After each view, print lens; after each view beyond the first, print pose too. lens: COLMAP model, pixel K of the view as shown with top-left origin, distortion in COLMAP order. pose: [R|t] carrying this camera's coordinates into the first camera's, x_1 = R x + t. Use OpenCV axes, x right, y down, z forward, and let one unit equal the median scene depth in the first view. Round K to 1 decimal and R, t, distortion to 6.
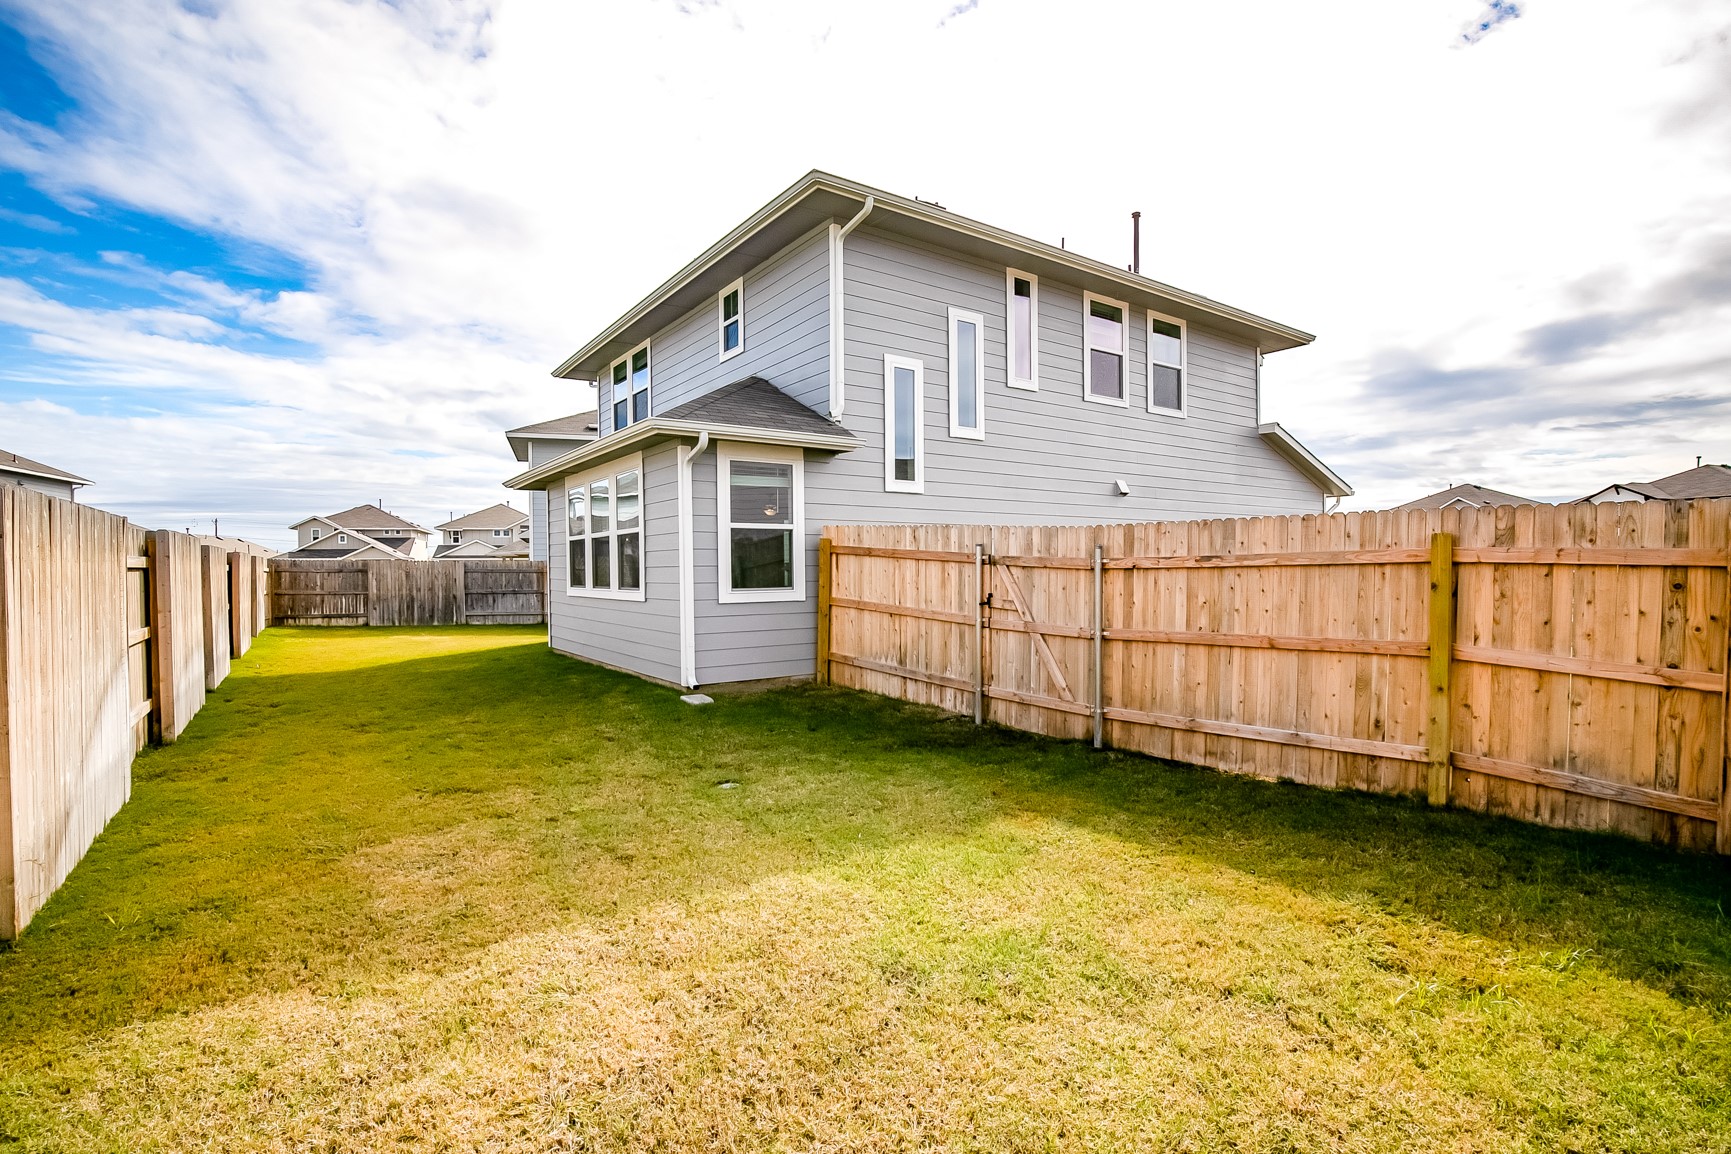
lens RADIAL K [[792.3, 0, 859.6], [0, 792.3, 577.3], [0, 0, 1]] dist [-0.032972, 0.005171]
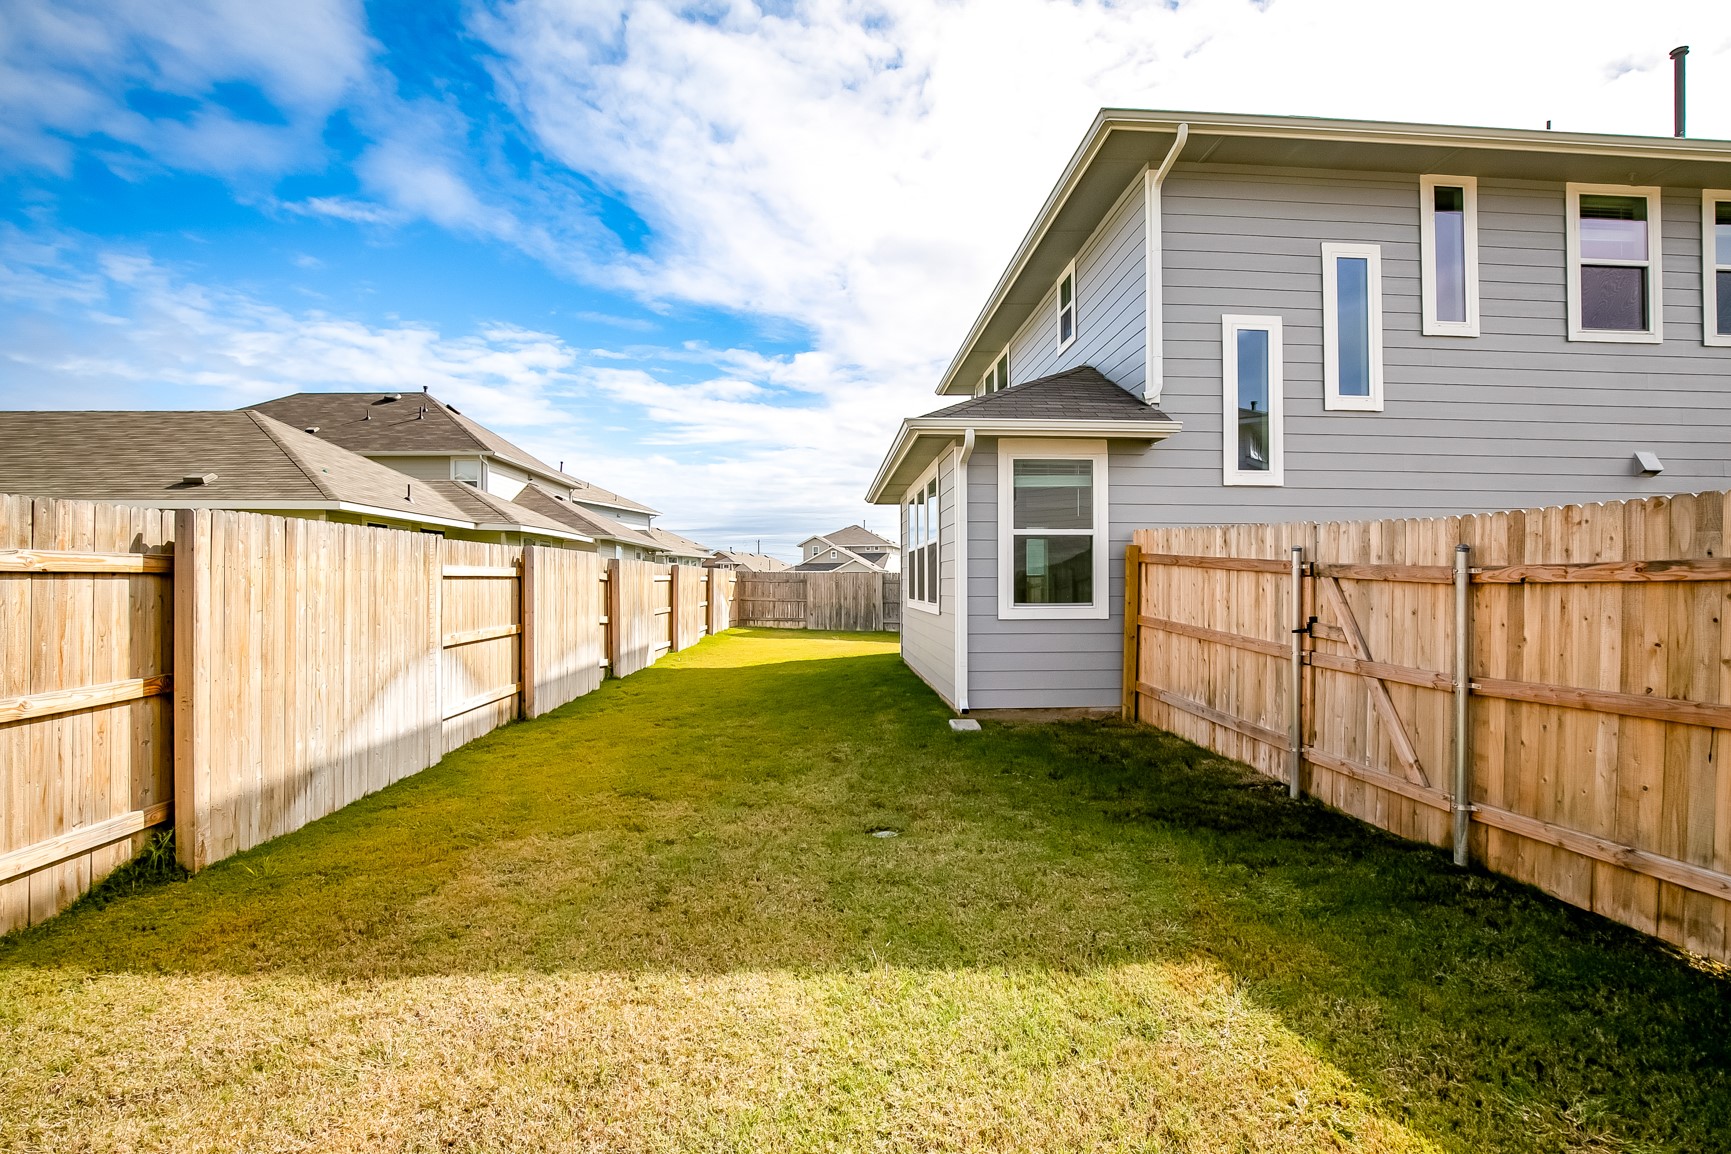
lens RADIAL K [[792.3, 0, 870.5], [0, 792.3, 574.2], [0, 0, 1]] dist [-0.032972, 0.005171]
pose [[0.856313, 0.002407, -0.516452, 0.164692], [-0.012931, 0.999776, -0.016782, -0.001163], [0.516296, 0.021049, 0.856152, 0.164260]]
